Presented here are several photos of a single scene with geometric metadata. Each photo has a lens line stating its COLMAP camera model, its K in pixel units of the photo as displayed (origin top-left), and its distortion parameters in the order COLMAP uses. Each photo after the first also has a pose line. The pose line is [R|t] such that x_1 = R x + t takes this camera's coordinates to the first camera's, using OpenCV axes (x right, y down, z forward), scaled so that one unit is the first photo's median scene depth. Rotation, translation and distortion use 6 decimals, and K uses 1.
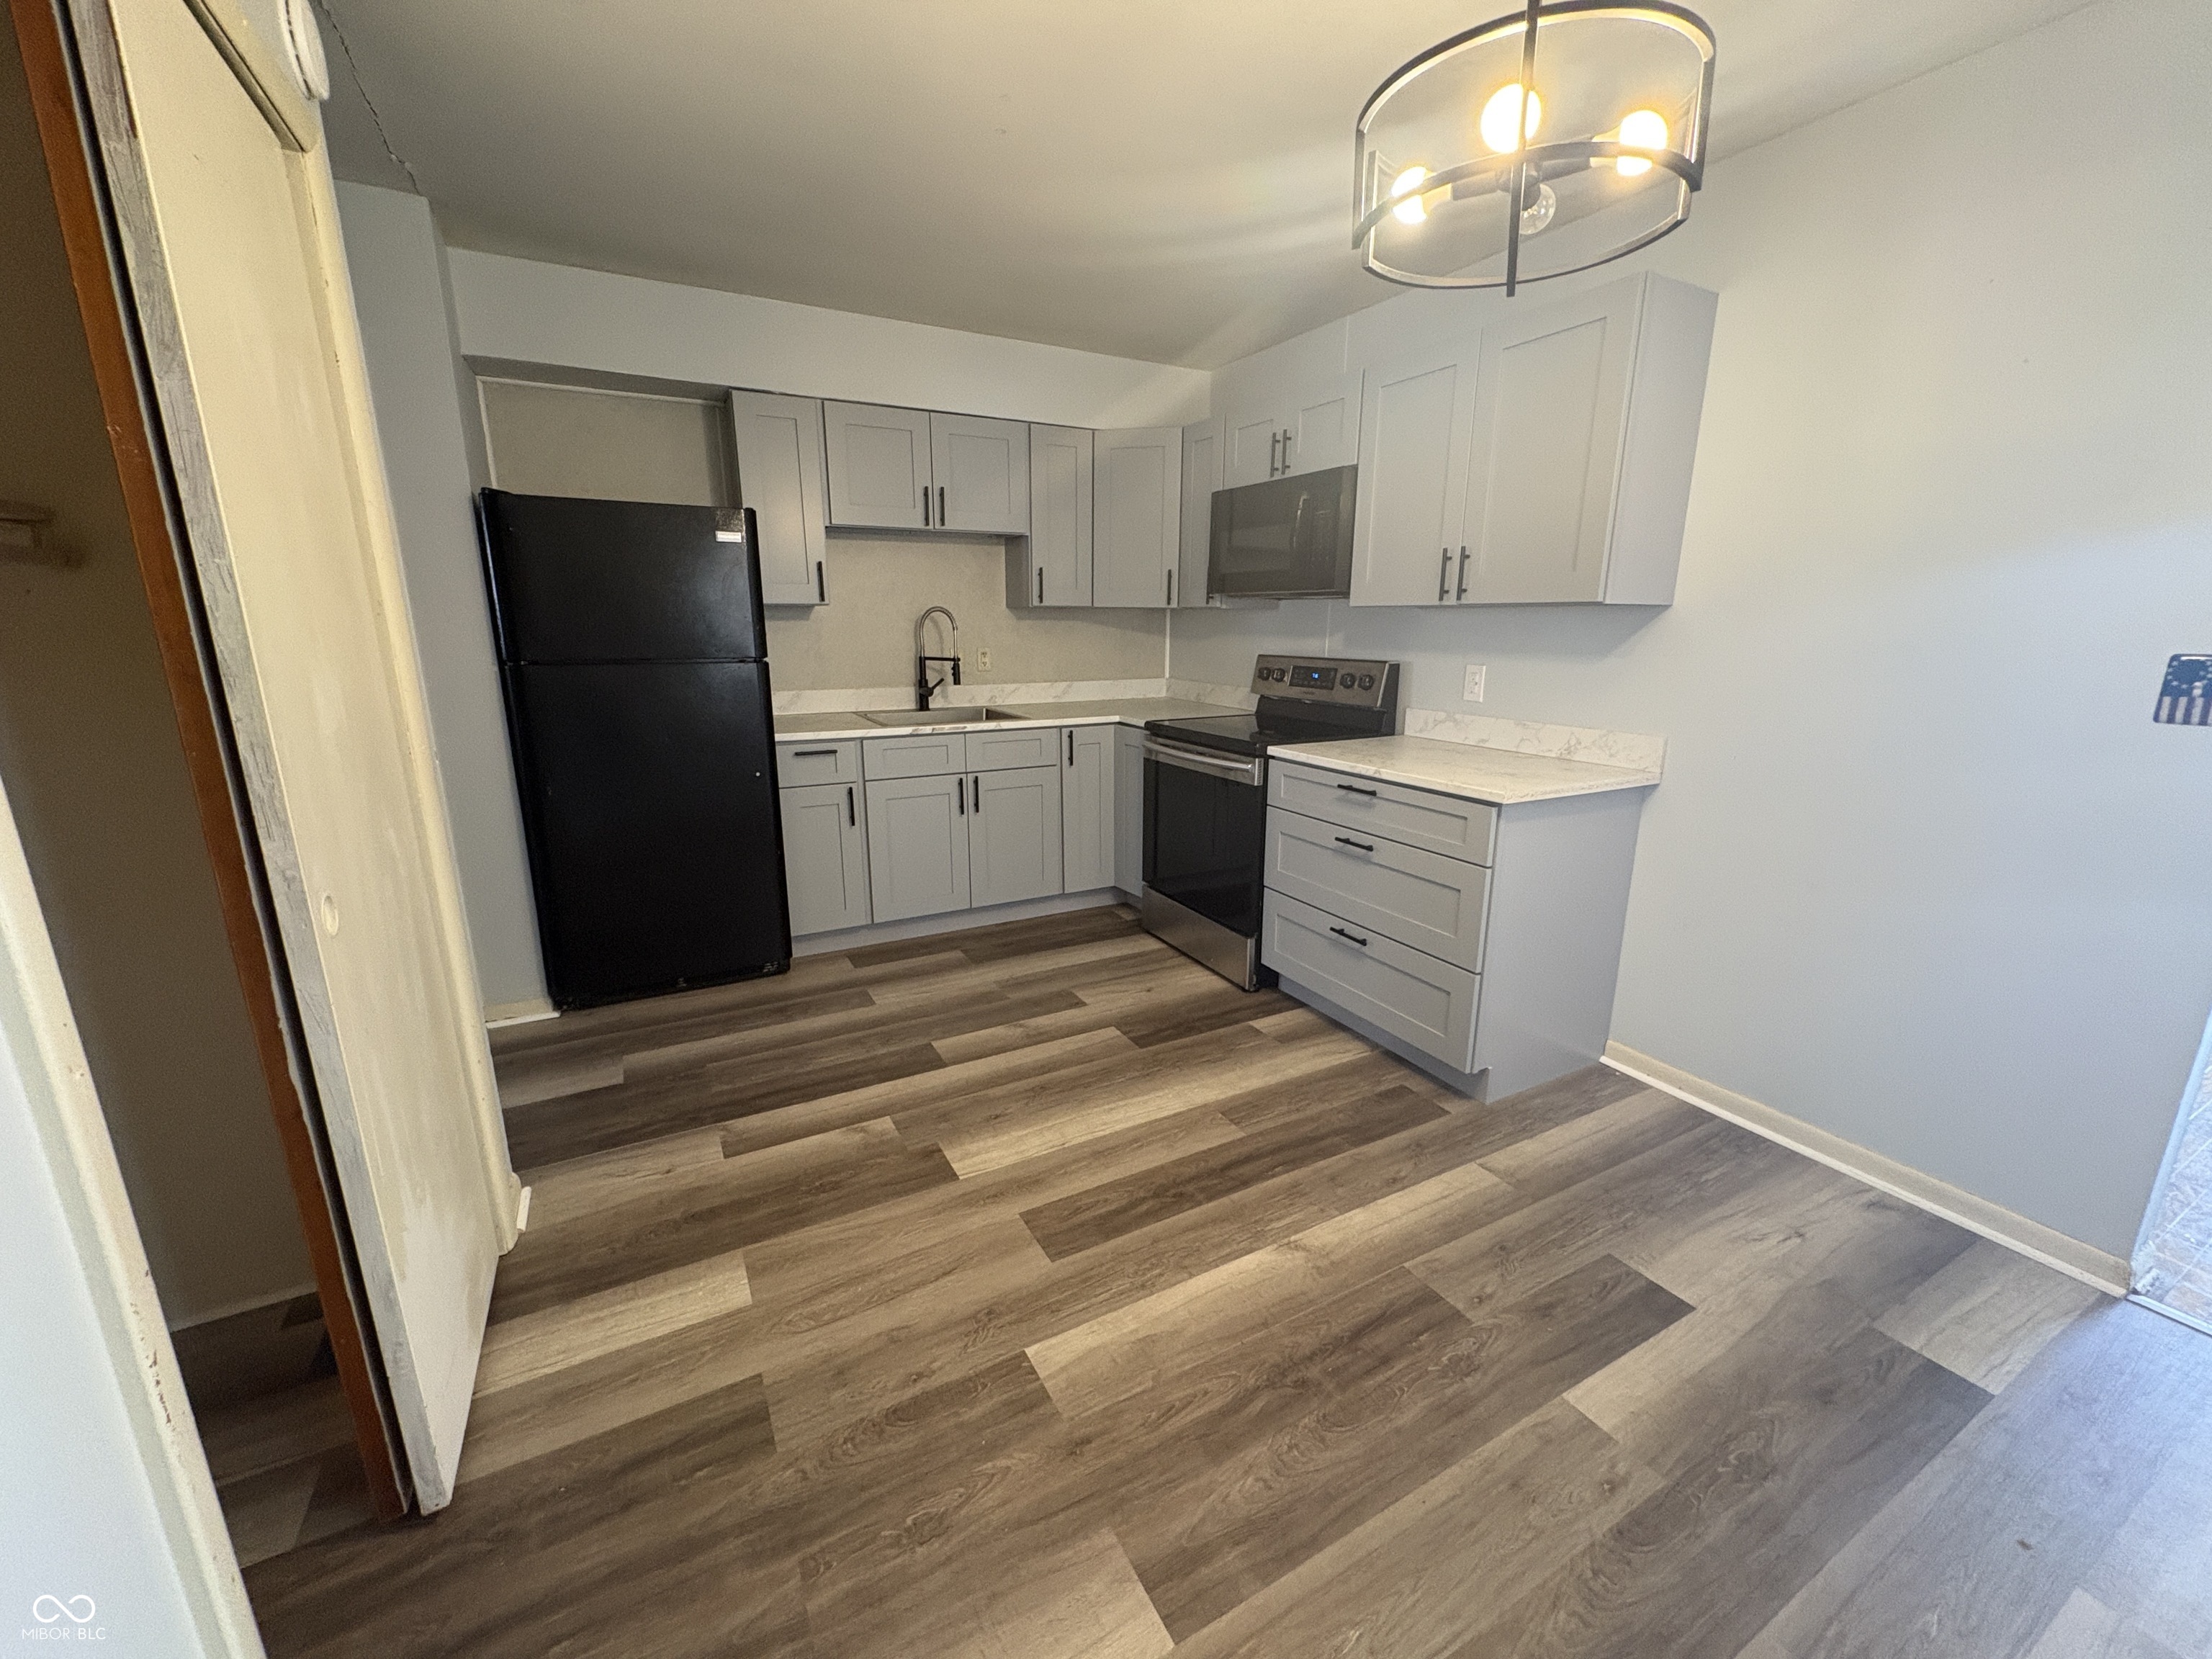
lens RADIAL K [[878.0, 0, 1108.1], [0, 878.0, 831.8], [0, 0, 1]] dist [-0.000647, 0.000461]
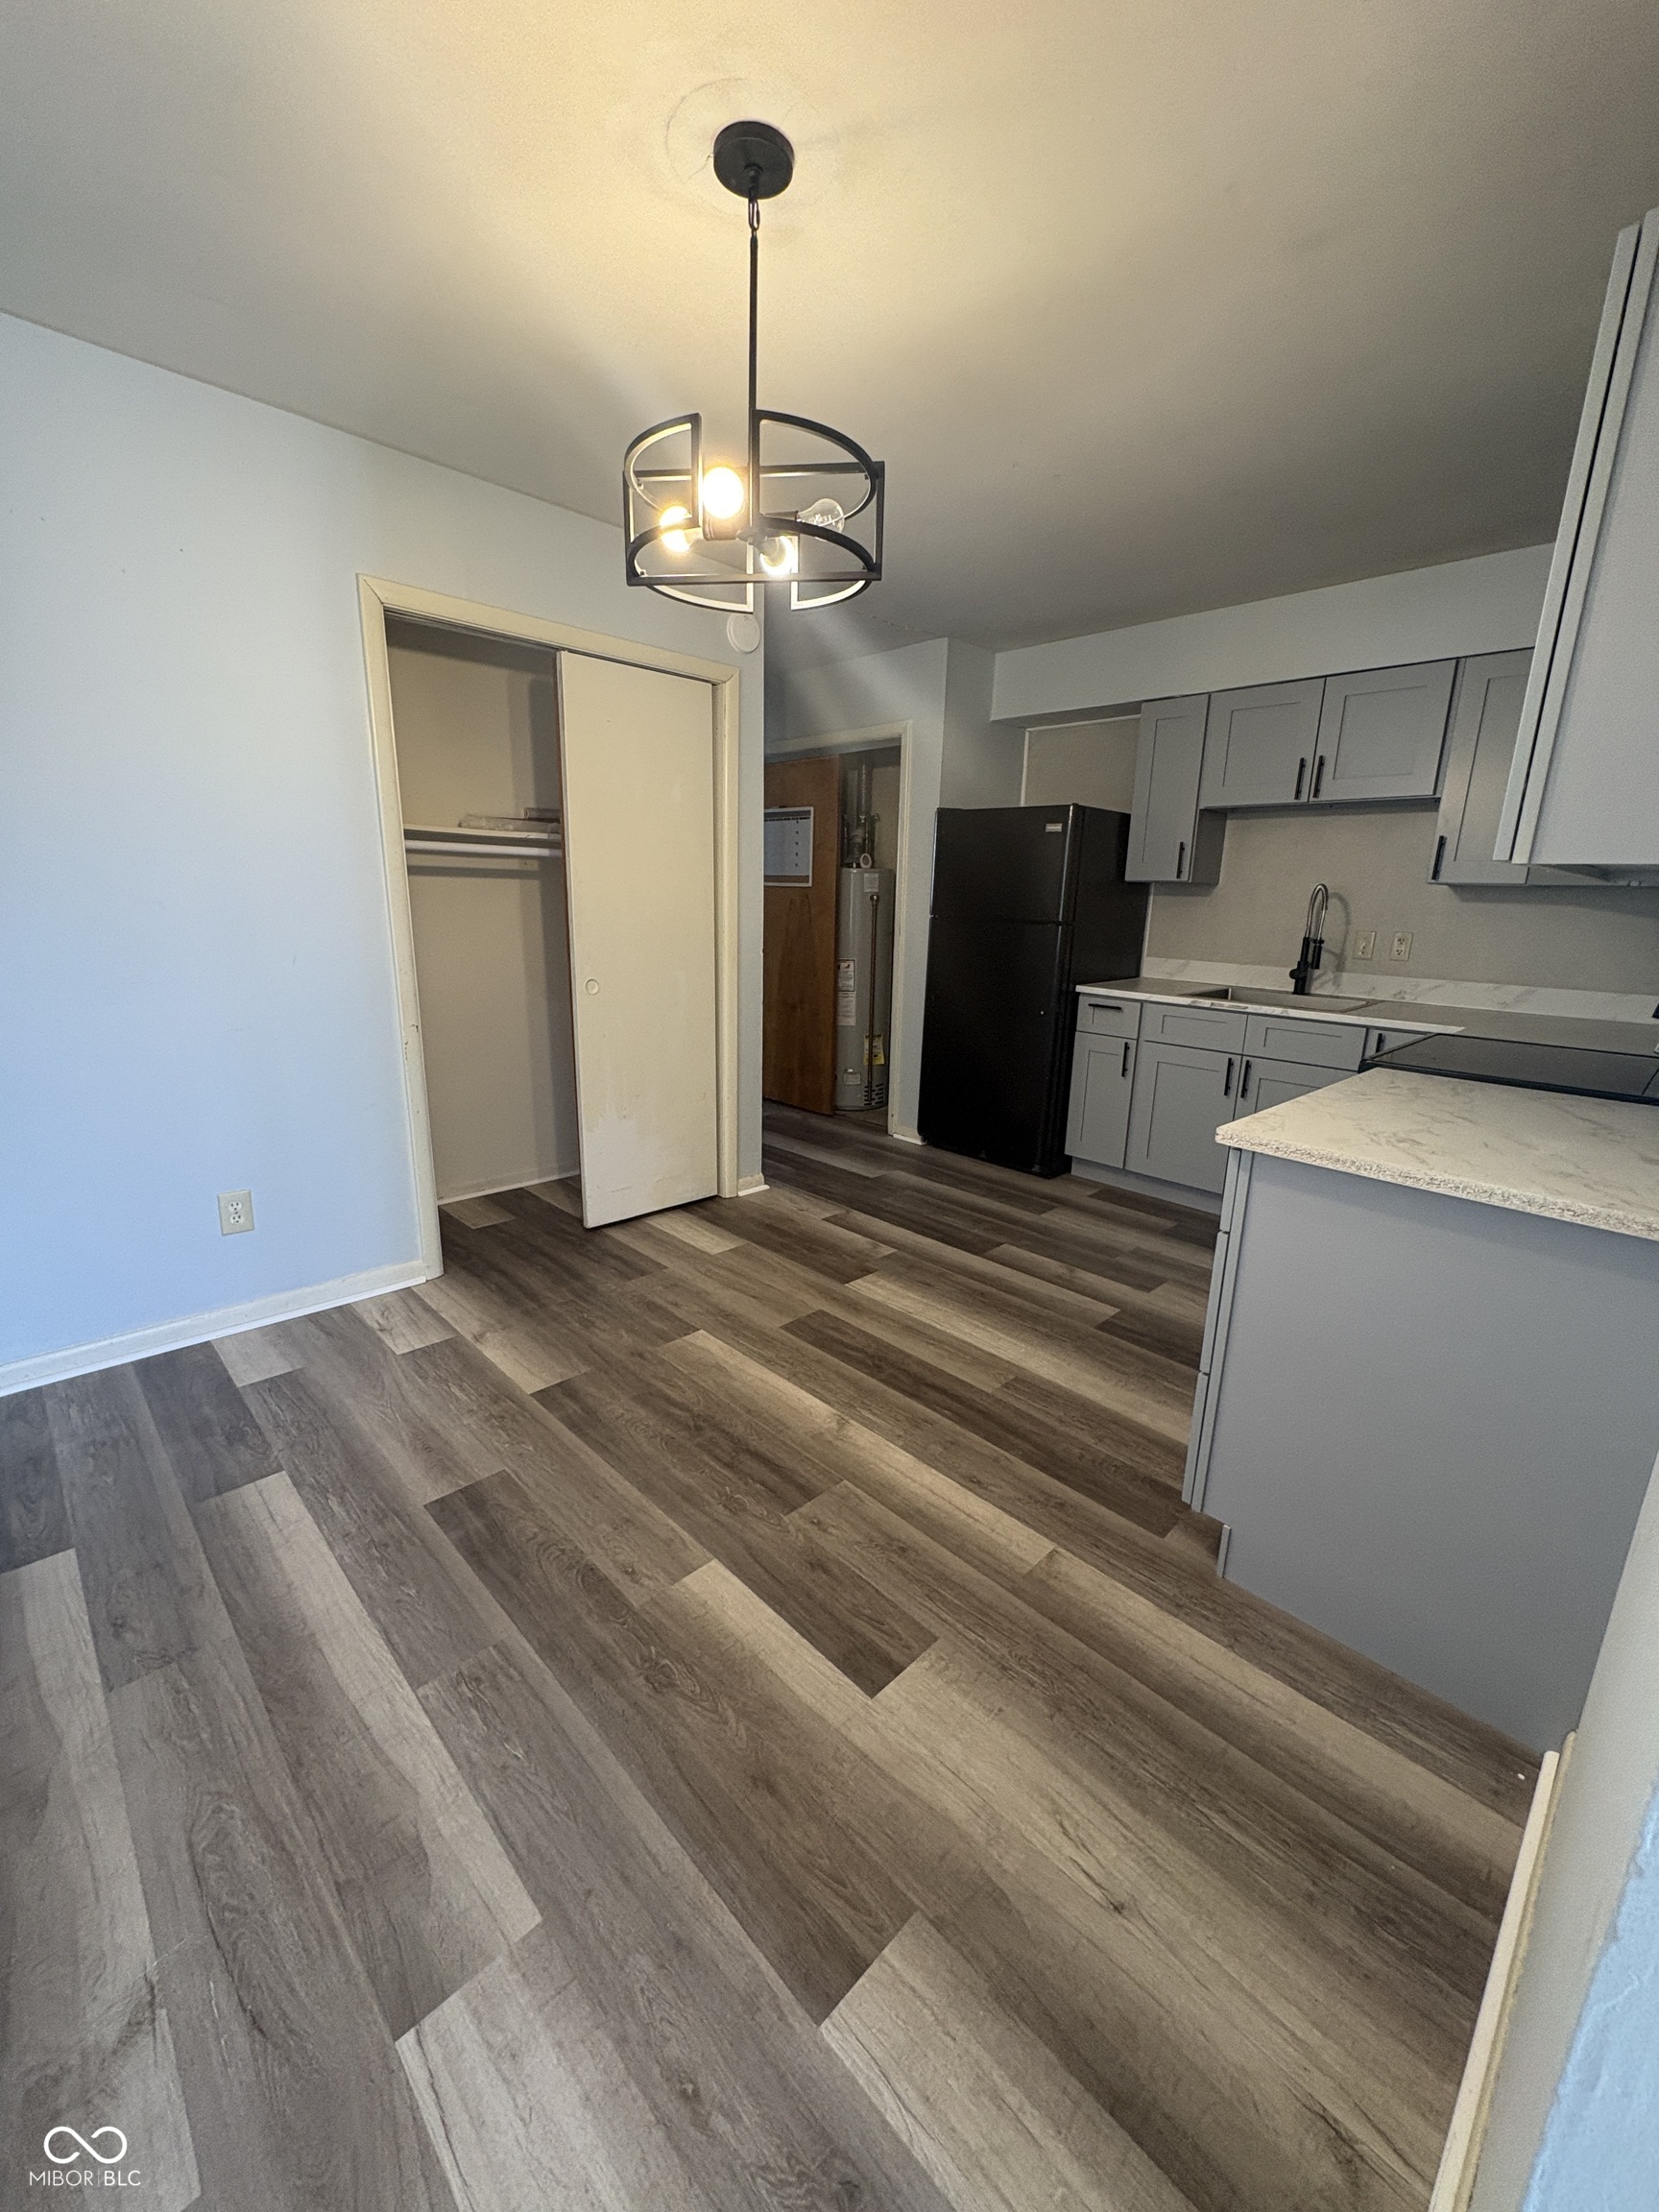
lens RADIAL K [[878.0, 0, 828.1], [0, 878.0, 1106.8], [0, 0, 1]] dist [-0.000647, 0.000461]
pose [[0.271841, 0.236400, -0.932855, 0.975583], [-0.250233, 0.953378, 0.168681, -0.095859], [0.929239, 0.187577, 0.318323, 0.437600]]
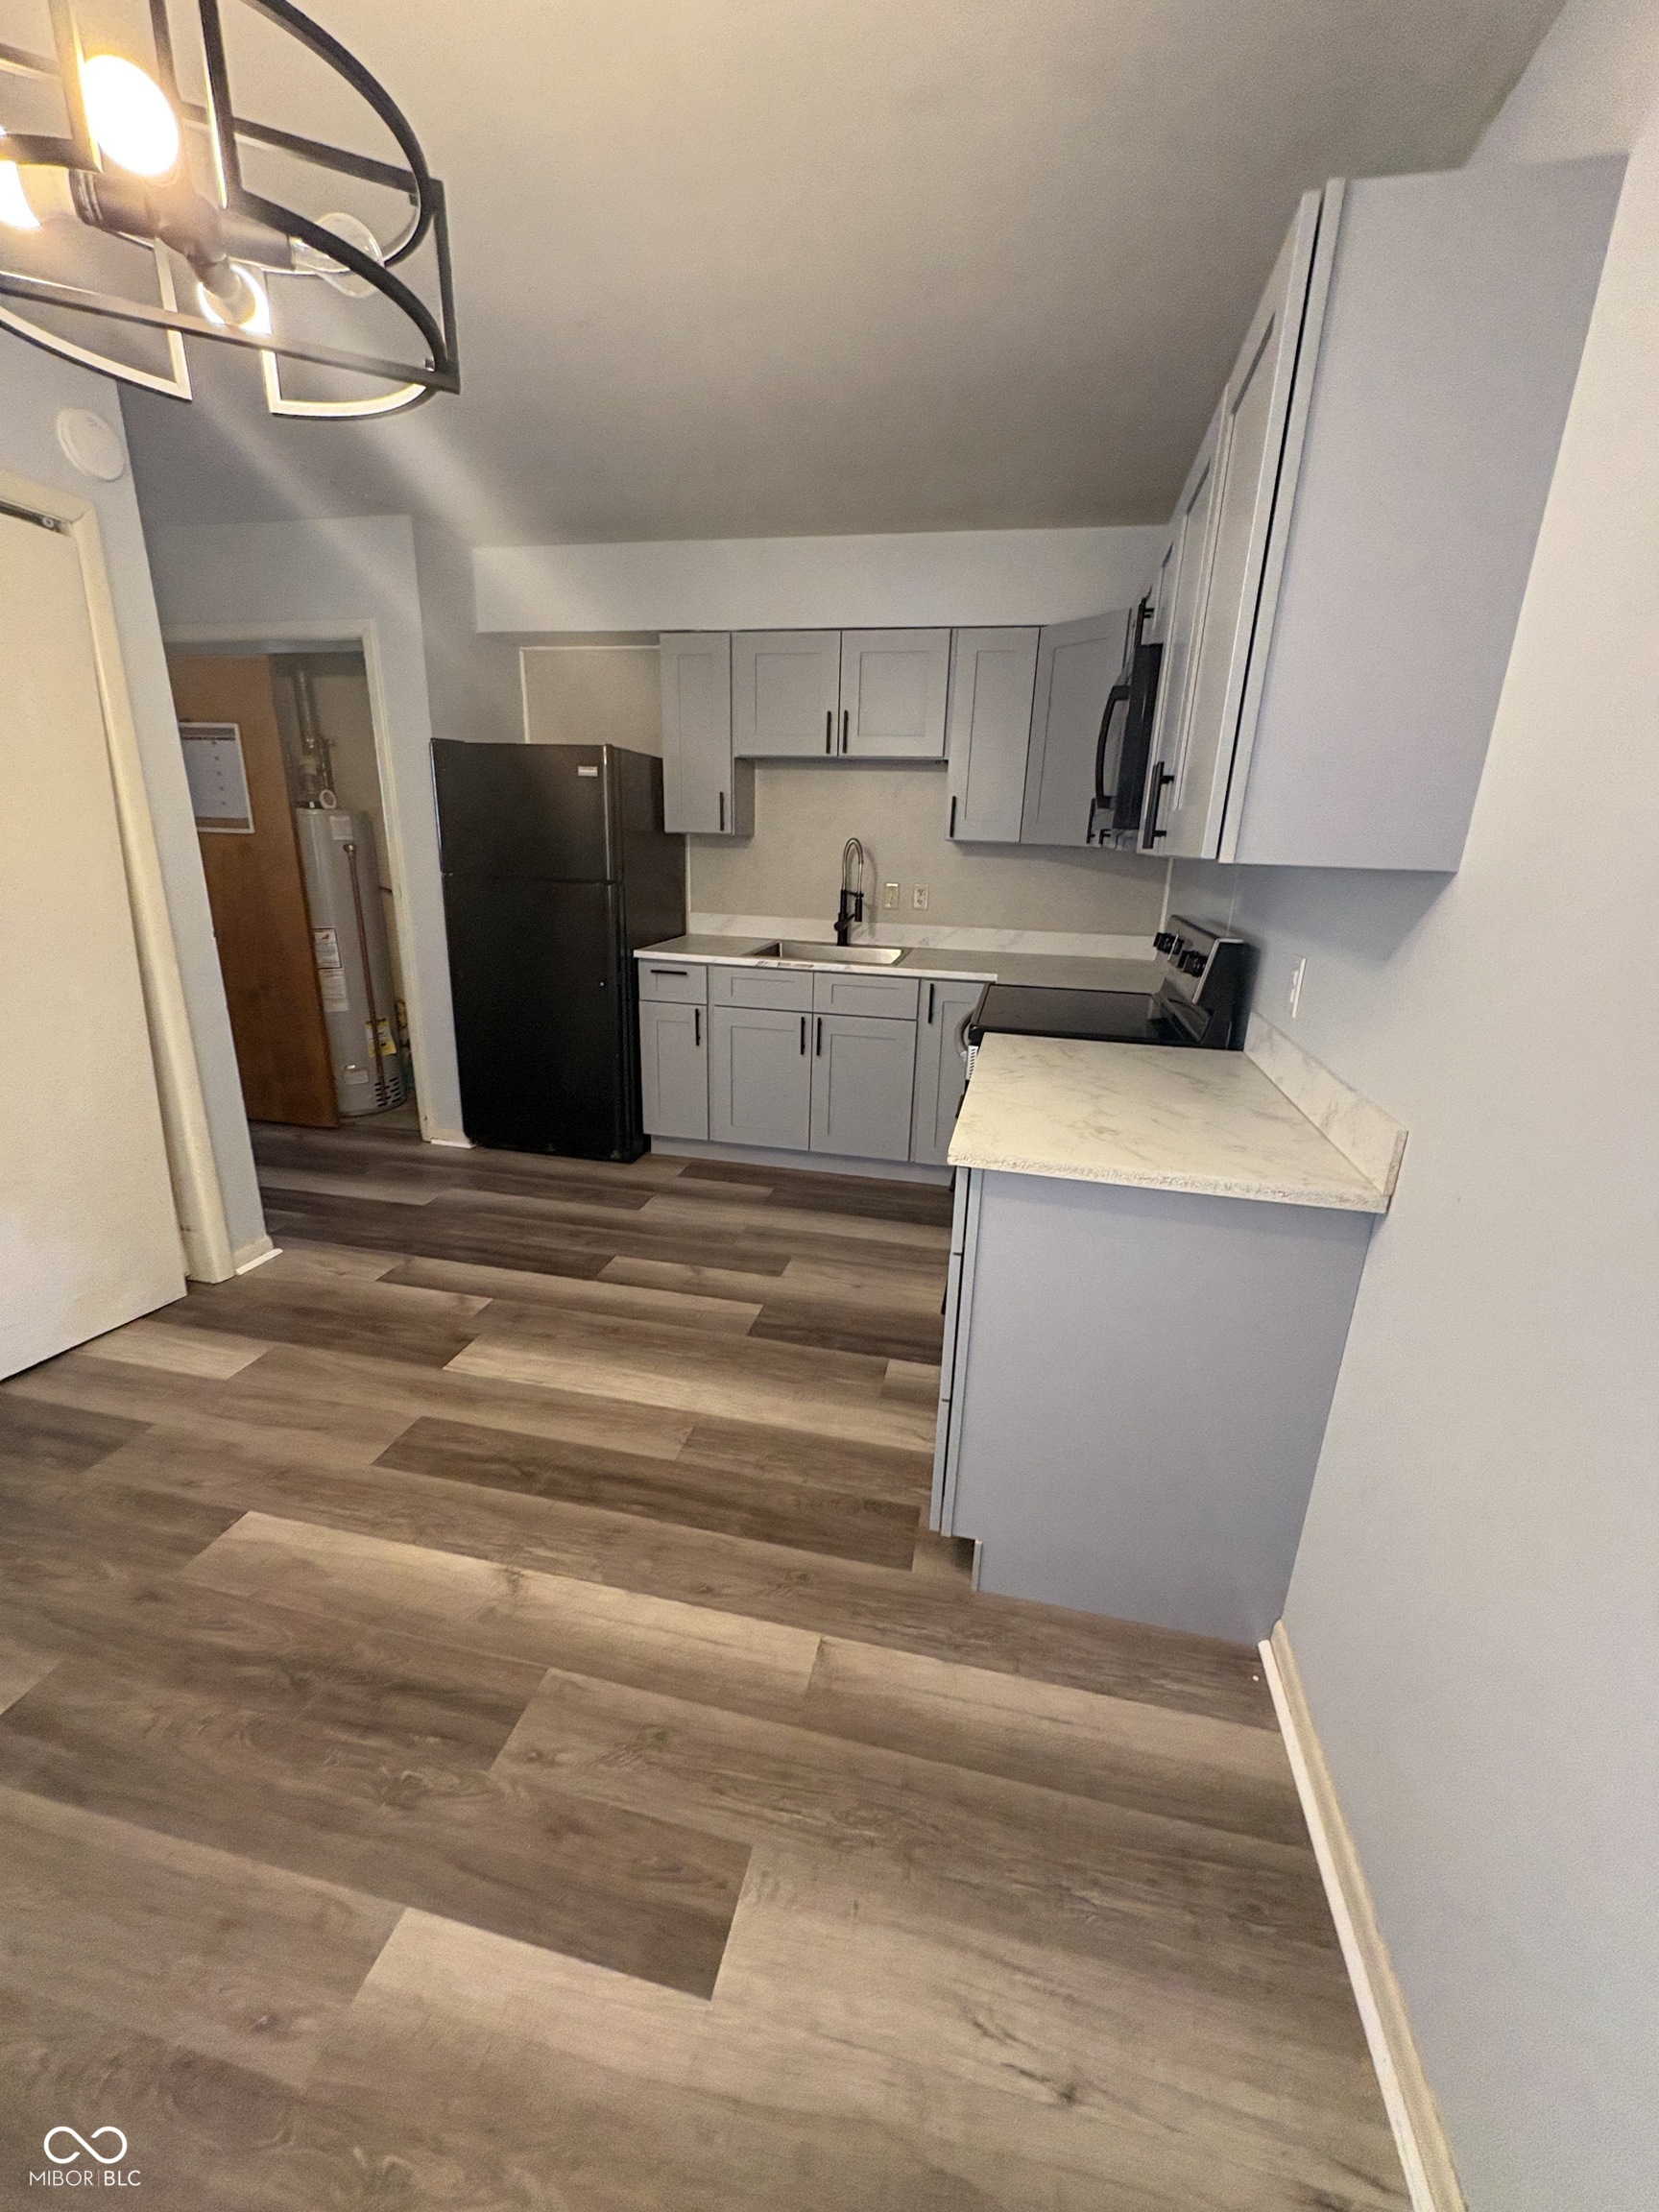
lens RADIAL K [[878.0, 0, 828.1], [0, 878.0, 1106.8], [0, 0, 1]] dist [-0.000647, 0.000461]
pose [[0.755302, 0.214301, -0.619350, 0.734639], [-0.183281, 0.976390, 0.114328, -0.124120], [0.629228, 0.027162, 0.776746, 0.408826]]
